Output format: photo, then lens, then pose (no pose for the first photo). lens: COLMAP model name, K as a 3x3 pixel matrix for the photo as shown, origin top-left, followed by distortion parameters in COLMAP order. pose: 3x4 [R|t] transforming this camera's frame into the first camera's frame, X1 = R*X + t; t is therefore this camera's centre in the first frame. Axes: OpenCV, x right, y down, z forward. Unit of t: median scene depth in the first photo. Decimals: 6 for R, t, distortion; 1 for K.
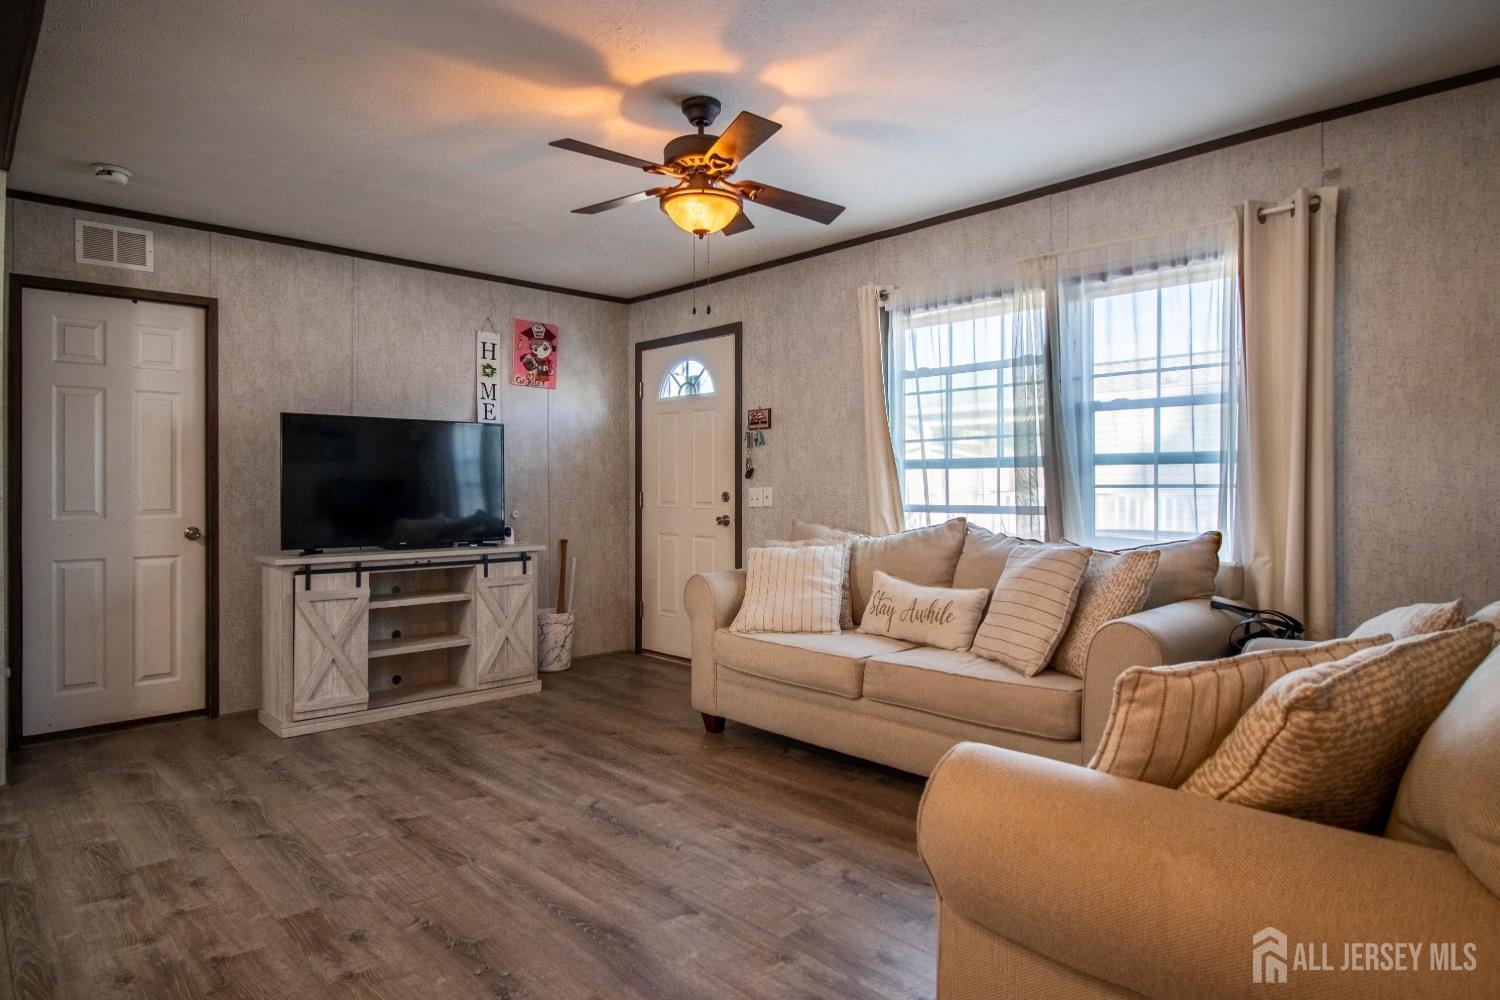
lens RADIAL K [[877.2, 0, 750.0], [0, 877.2, 500.0], [0, 0, 1]] dist [-0.000004, -0.000628]
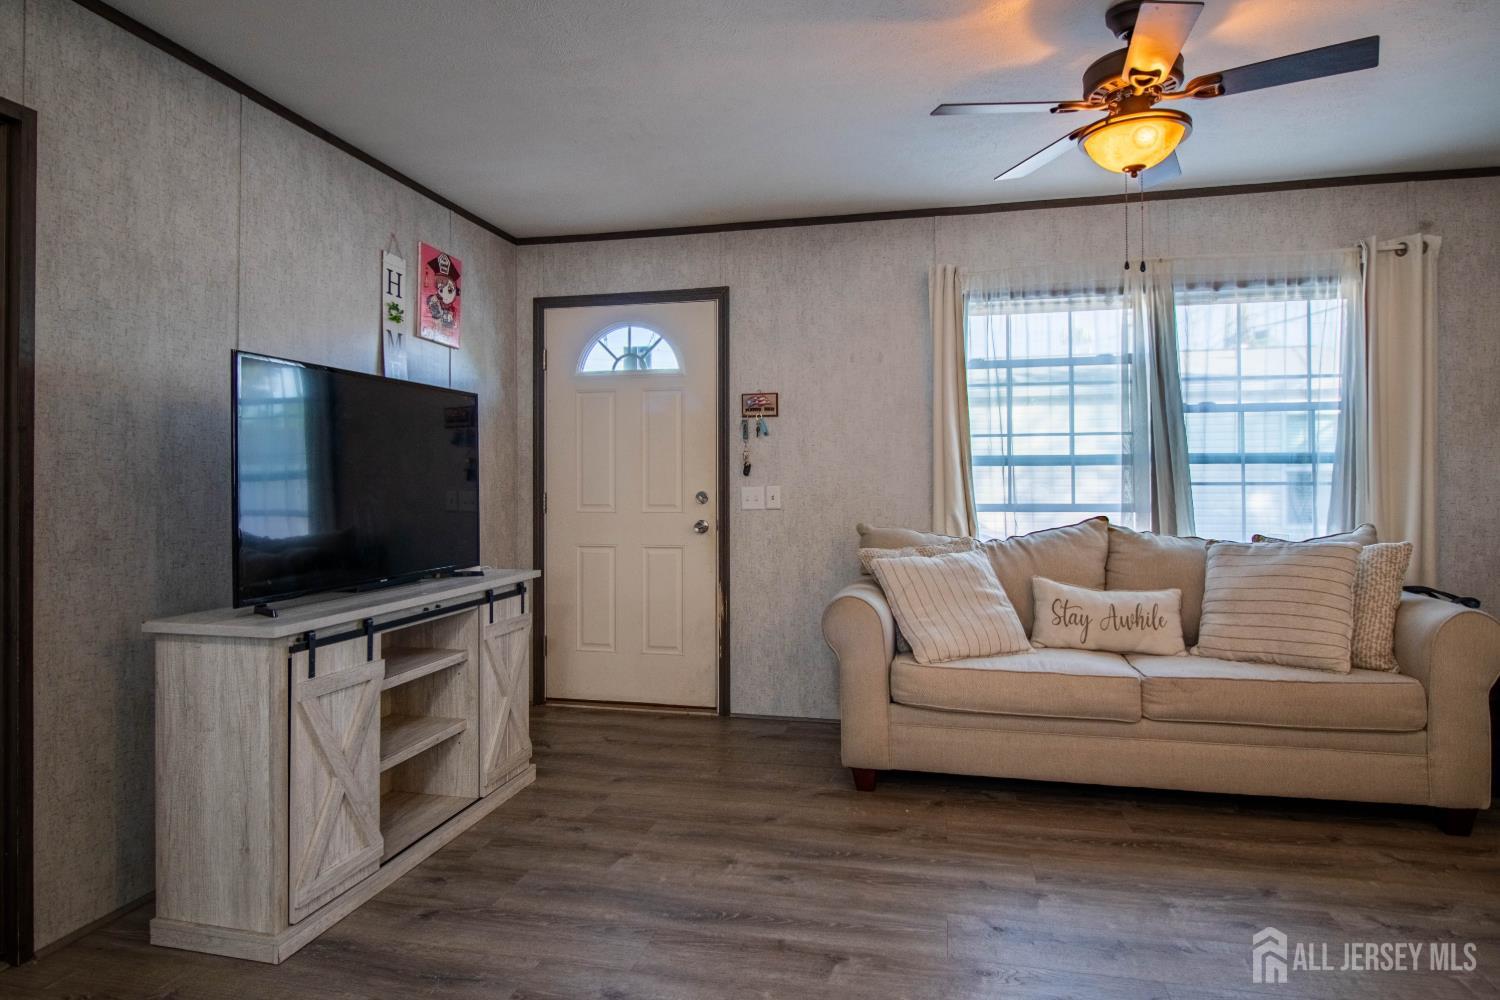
lens RADIAL K [[872.1, 0, 749.7], [0, 872.1, 483.2], [0, 0, 1]] dist [-0.002825, -0.002423]
pose [[0.831177, -0.002392, 0.556003, -0.567442], [0.011164, 0.999861, -0.012388, -0.008617], [-0.555896, 0.016504, 0.831088, 0.385031]]
